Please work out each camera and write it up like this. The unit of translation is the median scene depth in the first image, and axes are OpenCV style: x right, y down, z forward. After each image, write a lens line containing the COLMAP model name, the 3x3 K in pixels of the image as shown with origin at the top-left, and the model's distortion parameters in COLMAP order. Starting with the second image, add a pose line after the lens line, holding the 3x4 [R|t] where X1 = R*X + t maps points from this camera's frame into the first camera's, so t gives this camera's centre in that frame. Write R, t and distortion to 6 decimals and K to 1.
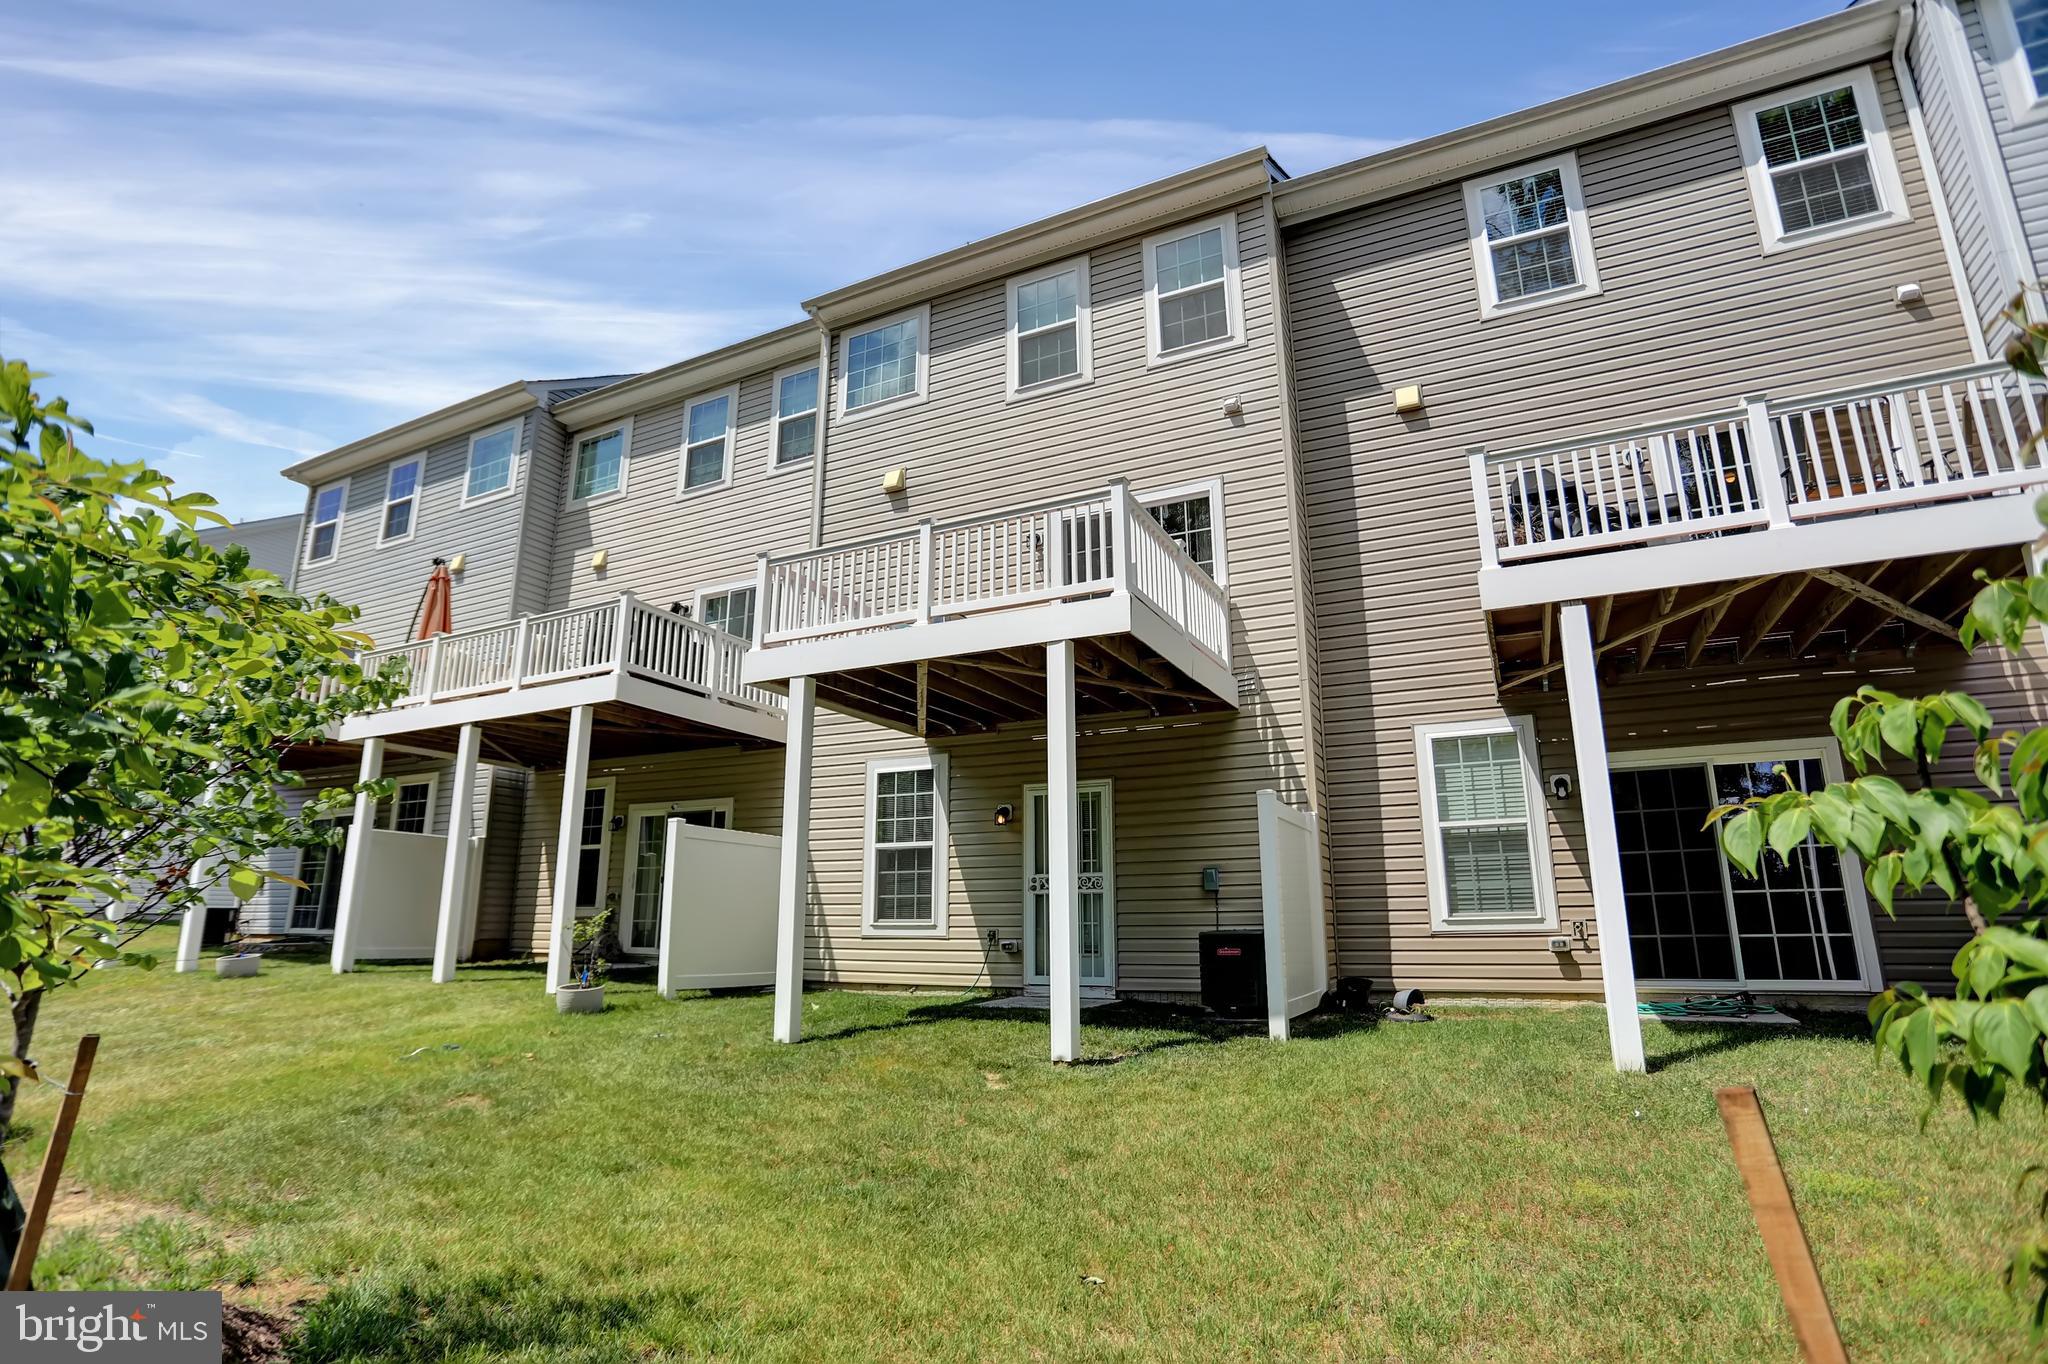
lens RADIAL K [[985.0, 0, 1011.0], [0, 985.0, 684.6], [0, 0, 1]] dist [-0.062638, 0.022926]
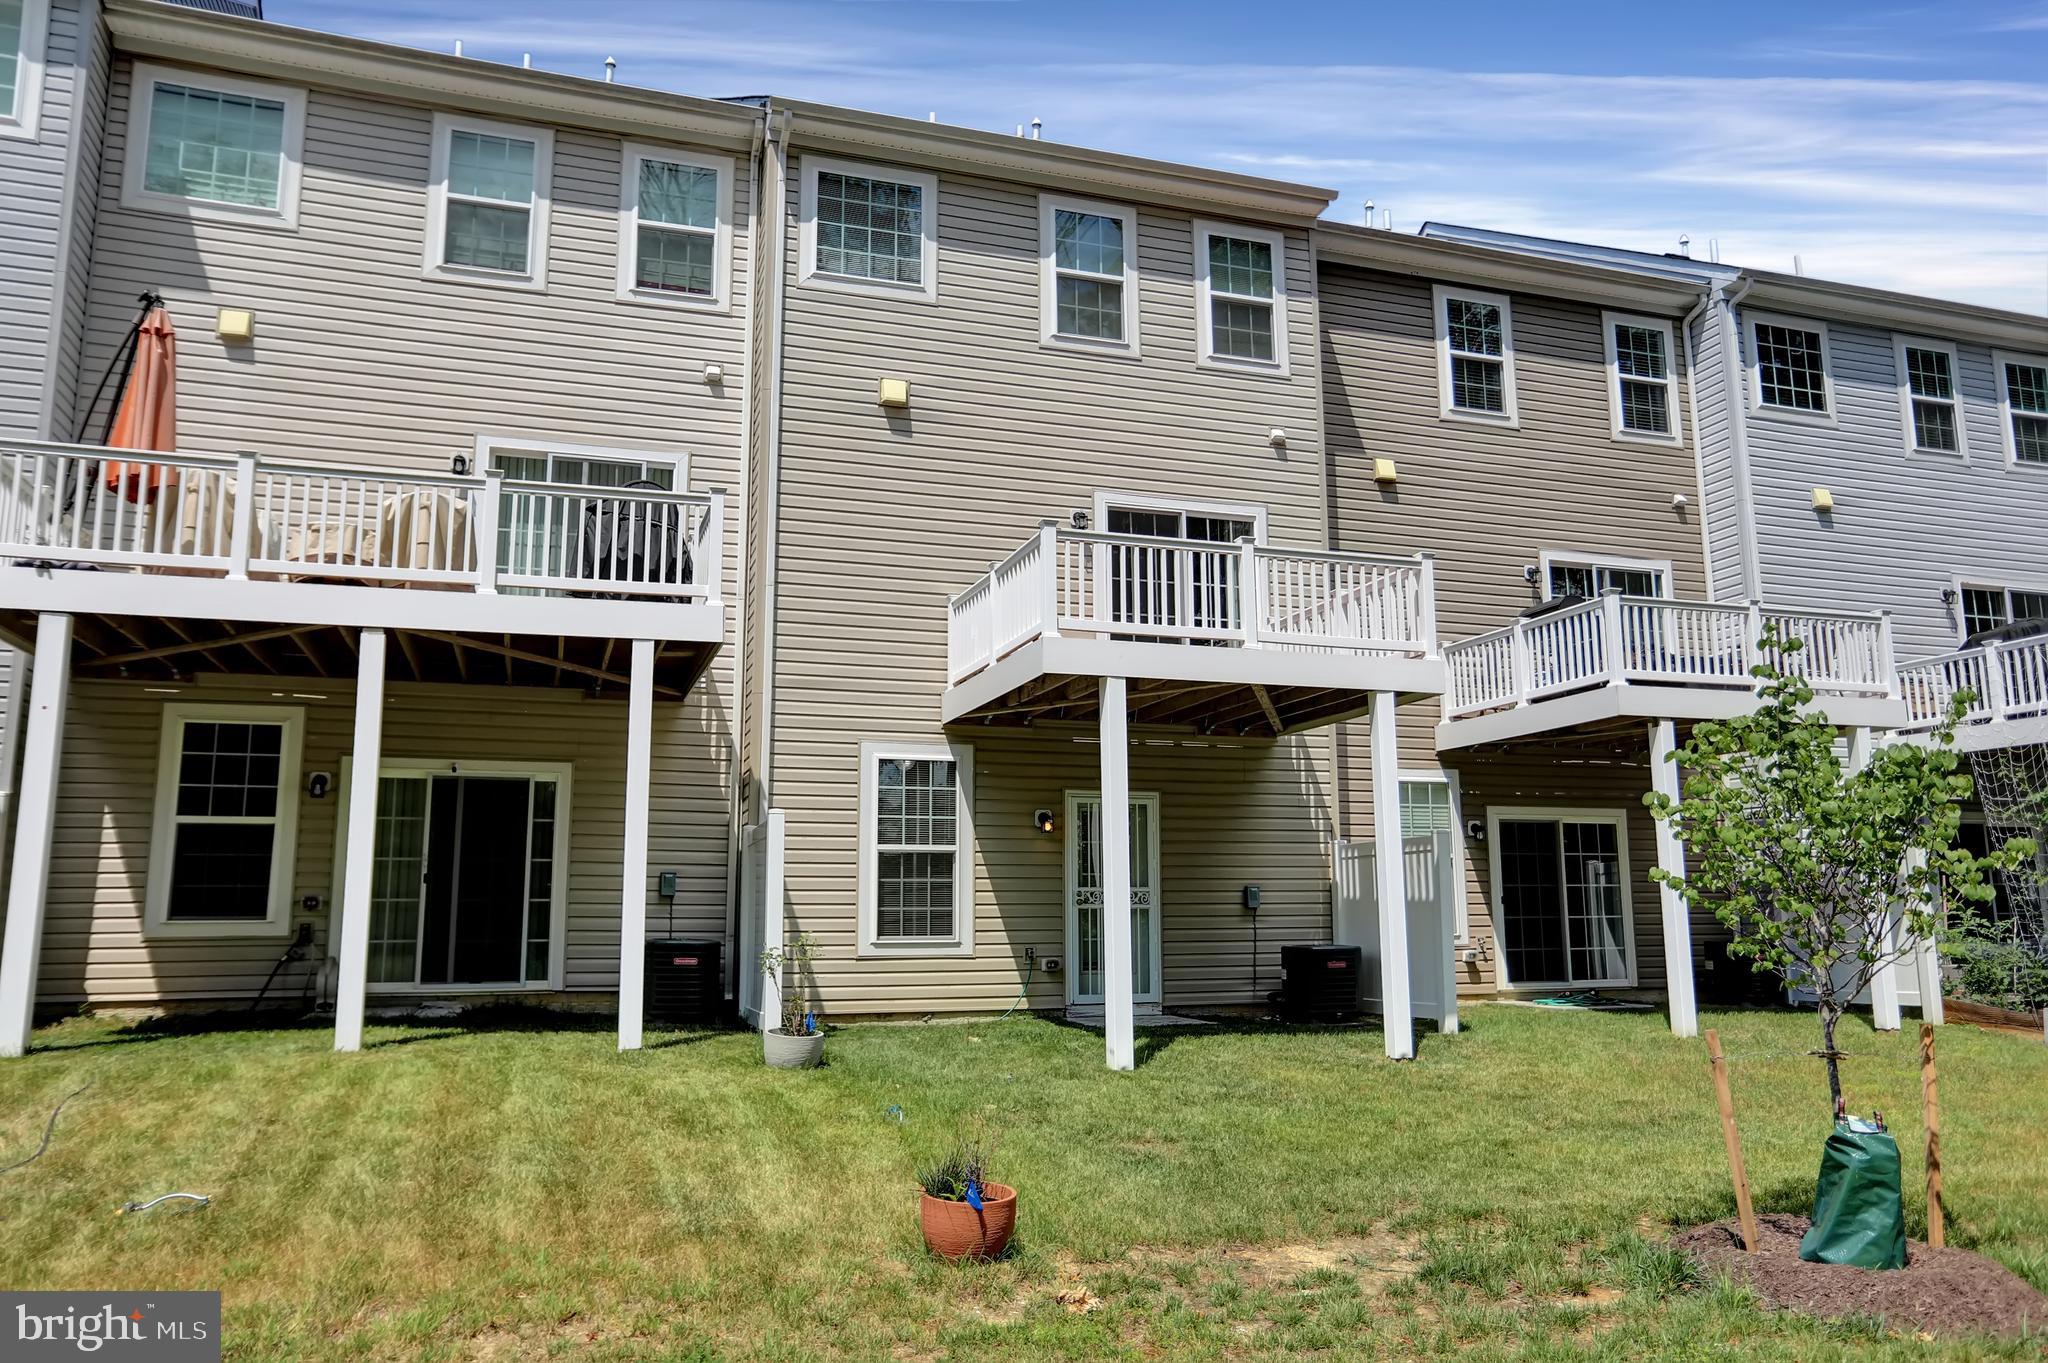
lens RADIAL K [[1437.3, 0, 1022.2], [0, 1437.3, 691.8], [0, 0, 1]] dist [-0.014829, 0.007687]
pose [[0.714274, 0.114908, 0.690369, -0.956608], [-0.157800, 0.987470, -0.001094, 0.019891], [-0.681845, -0.108159, 0.723456, 0.071563]]
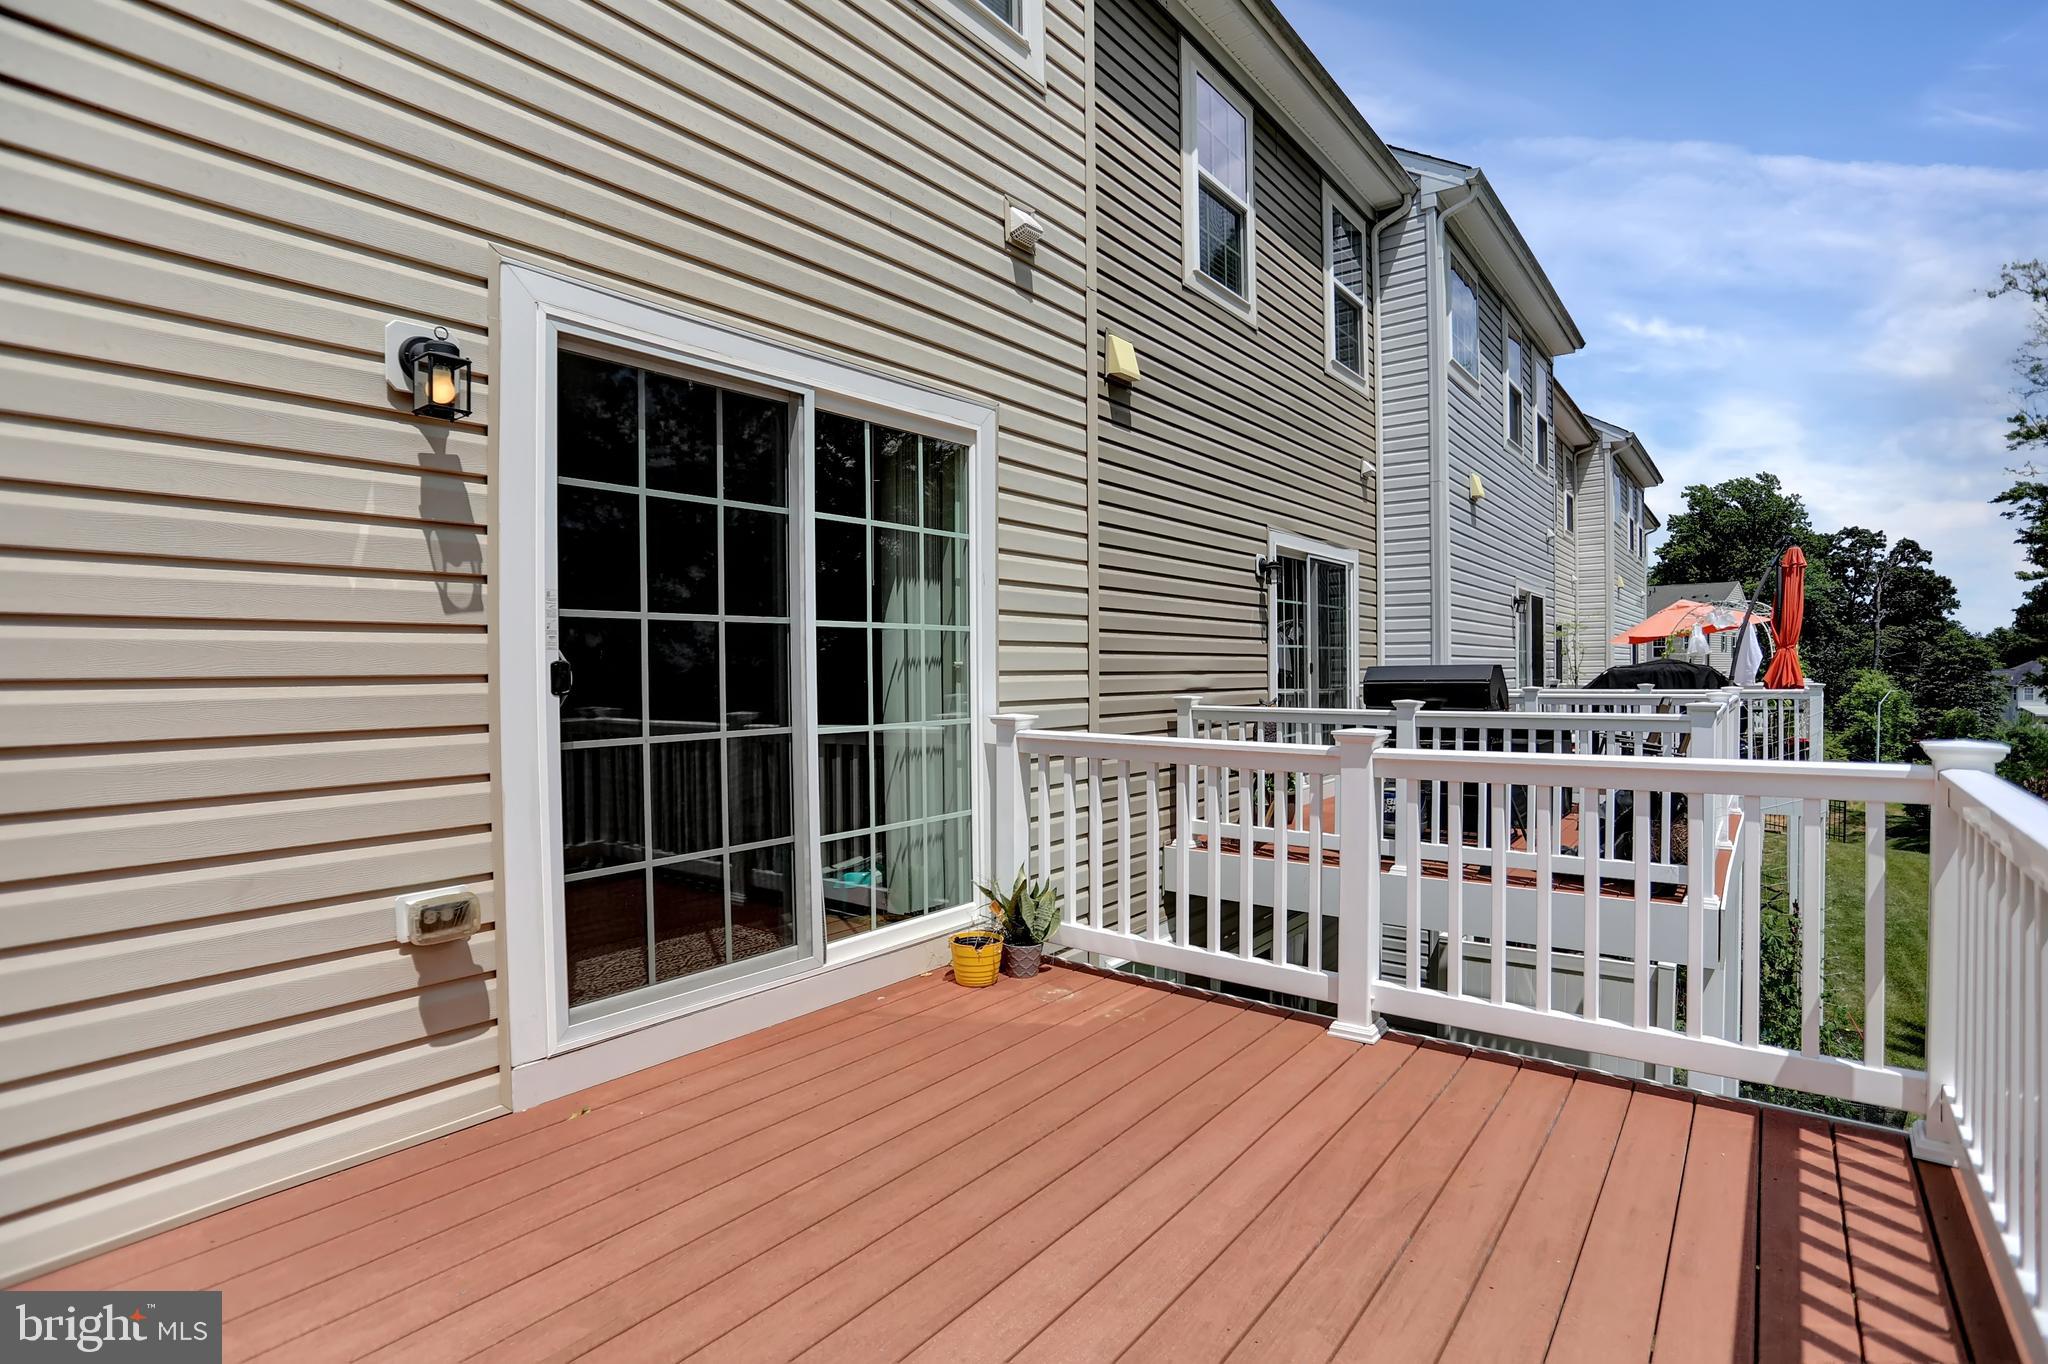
lens RADIAL K [[985.0, 0, 1021.6], [0, 985.0, 679.9], [0, 0, 1]] dist [-0.062638, 0.022926]
pose [[0.214088, -0.005796, 0.976797, -0.159818], [-0.219886, 0.974031, 0.053973, -0.127732], [-0.951744, -0.226339, 0.207254, 0.869915]]
